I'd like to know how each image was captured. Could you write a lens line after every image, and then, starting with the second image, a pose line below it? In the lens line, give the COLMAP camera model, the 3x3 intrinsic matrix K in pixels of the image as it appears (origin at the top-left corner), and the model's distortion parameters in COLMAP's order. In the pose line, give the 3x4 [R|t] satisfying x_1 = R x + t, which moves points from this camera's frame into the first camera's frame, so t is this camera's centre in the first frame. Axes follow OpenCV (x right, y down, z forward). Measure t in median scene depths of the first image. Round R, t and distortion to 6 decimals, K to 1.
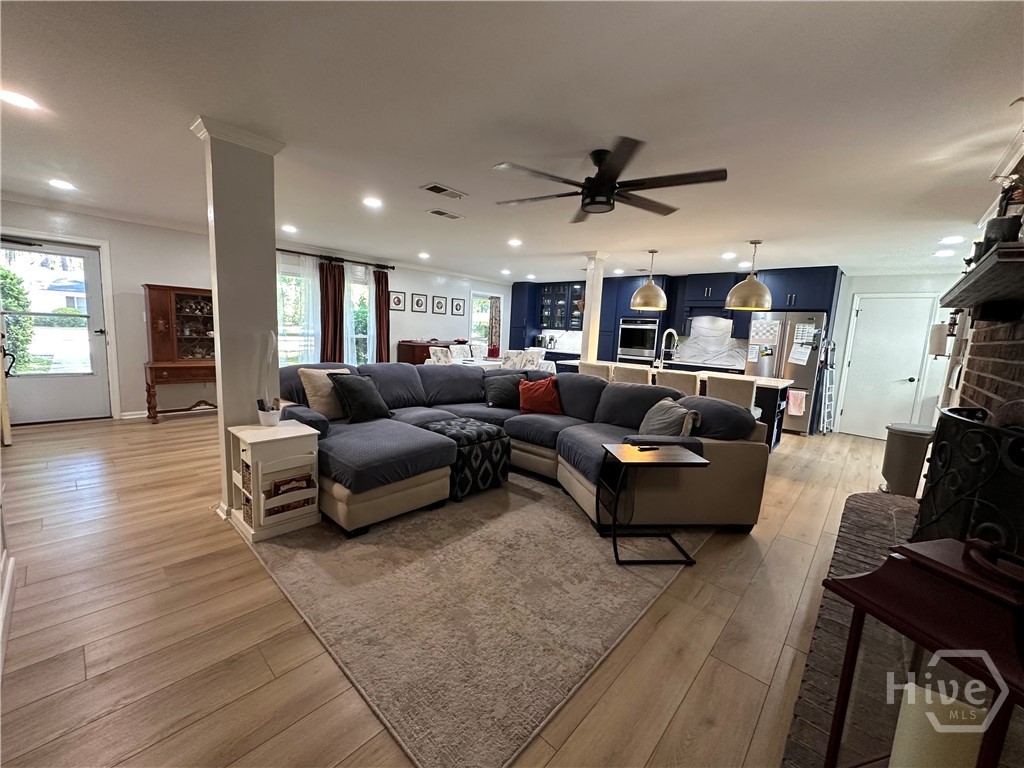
lens RADIAL K [[410.1, 0, 511.7], [0, 410.1, 382.8], [0, 0, 1]] dist [-0.002868, 0.000174]
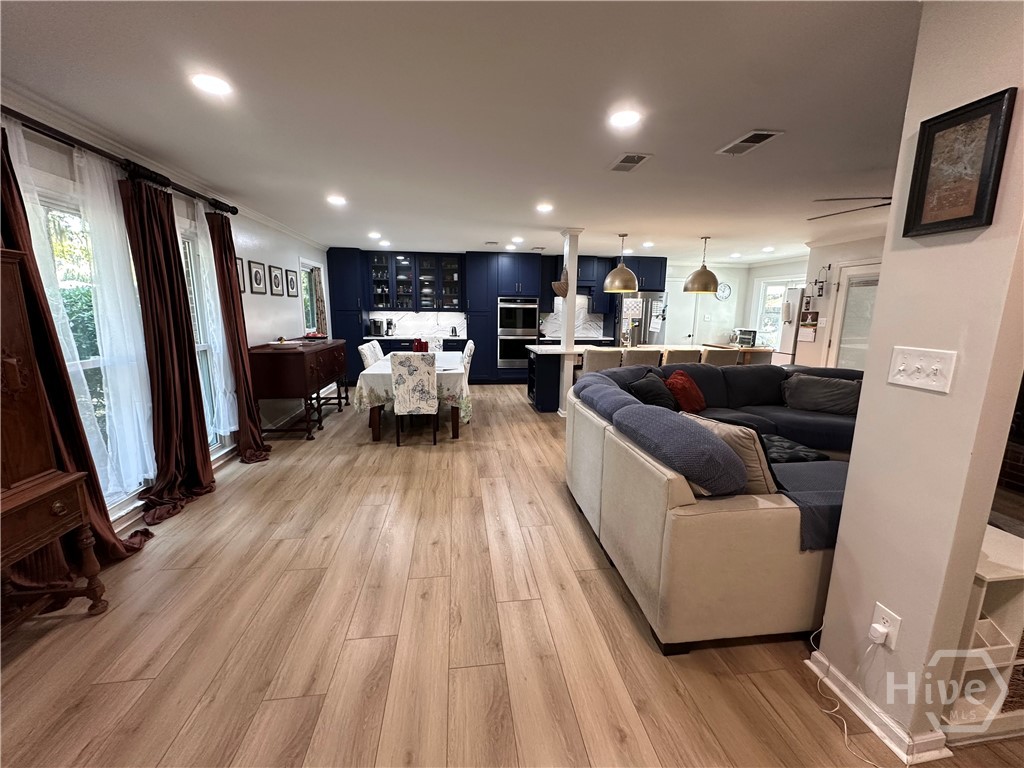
lens RADIAL K [[410.1, 0, 511.7], [0, 410.1, 384.8], [0, 0, 1]] dist [-0.002868, 0.000174]
pose [[0.642306, -0.182016, 0.744522, -0.463794], [0.120685, 0.983293, 0.136273, -0.086188], [-0.756887, 0.002323, 0.653542, 0.371863]]
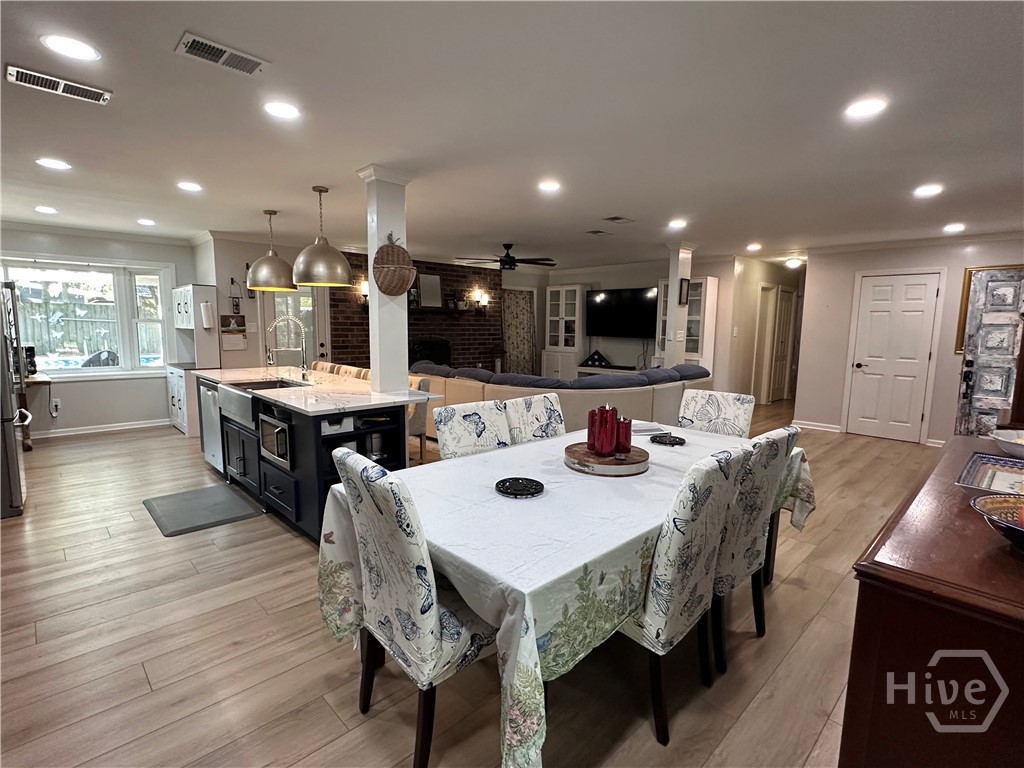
lens RADIAL K [[502.0, 0, 511.1], [0, 502.0, 386.4], [0, 0, 1]] dist [-0.003220, -0.000236]
pose [[-0.995617, -0.072660, 0.058891, 0.000365], [-0.055182, 0.964733, 0.257380, -0.169981], [-0.075515, 0.253002, -0.964514, 1.219270]]
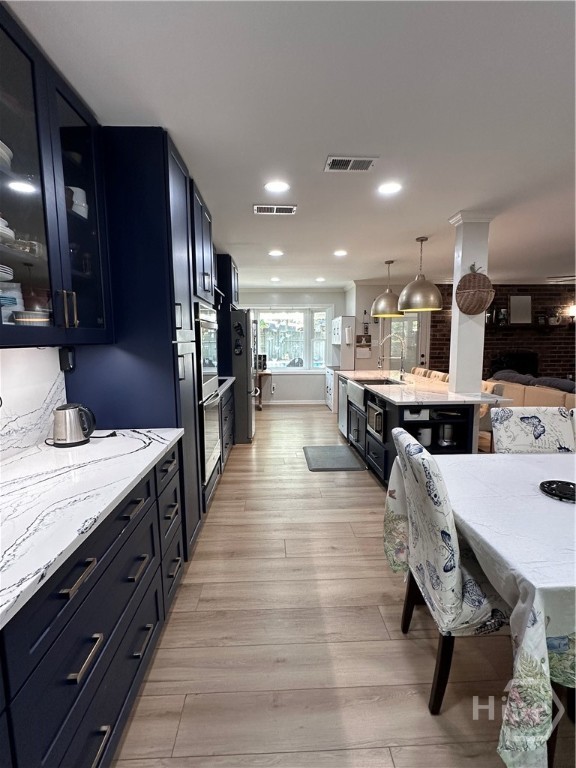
lens RADIAL K [[376.5, 0, 285.6], [0, 376.5, 383.1], [0, 0, 1]] dist [-0.003220, -0.000236]
pose [[-0.696706, -0.128708, 0.705716, -0.020919], [0.065155, 0.968353, 0.240931, -0.166784], [-0.714392, 0.213839, -0.666271, 1.209731]]
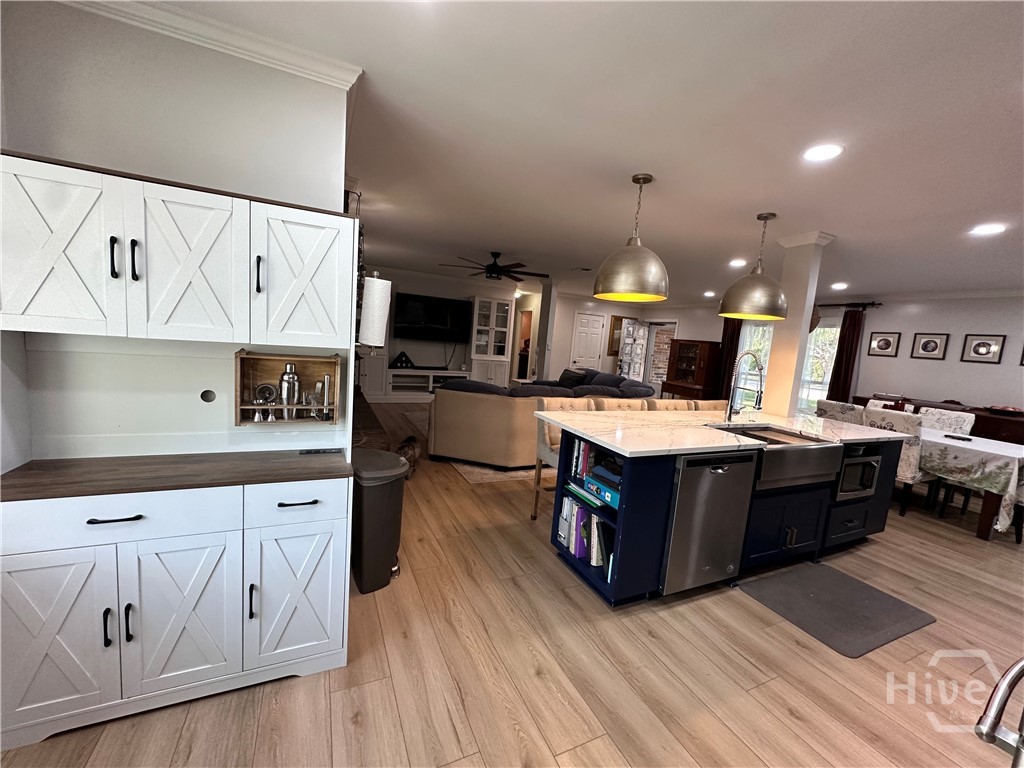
lens RADIAL K [[410.1, 0, 511.8], [0, 410.1, 381.5], [0, 0, 1]] dist [-0.002868, 0.000174]
pose [[-0.377703, 0.017245, -0.925766, 0.697933], [-0.223544, 0.968552, 0.109245, -0.056545], [0.898537, 0.248211, -0.361970, 0.652802]]
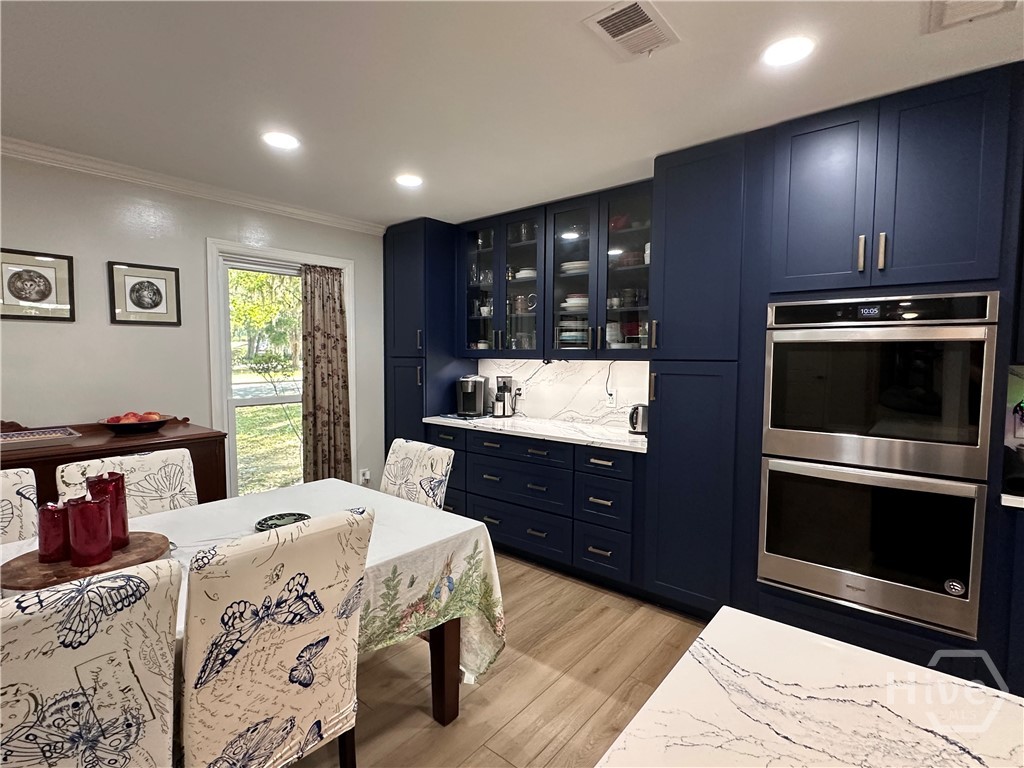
lens RADIAL K [[502.0, 0, 510.9], [0, 502.0, 385.2], [0, 0, 1]] dist [-0.003220, -0.000236]
pose [[0.998164, -0.047435, 0.037660, 0.109914], [0.049840, 0.996592, -0.065728, -0.101571], [-0.034414, 0.067484, 0.997127, 0.744187]]
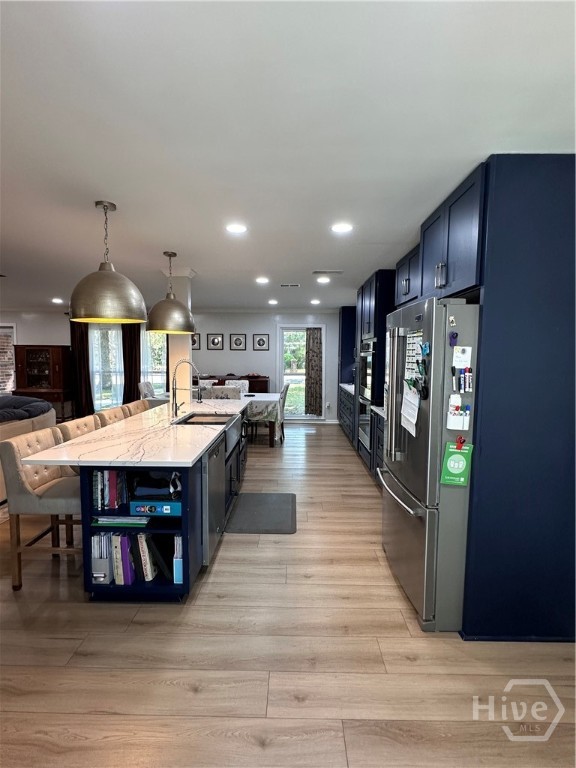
lens RADIAL K [[376.5, 0, 287.7], [0, 376.5, 380.7], [0, 0, 1]] dist [-0.003220, -0.000236]
pose [[0.657811, 0.007775, -0.753143, 0.685643], [-0.072602, 0.995945, -0.053131, -0.051814], [0.749676, 0.089629, 0.655708, 0.507064]]
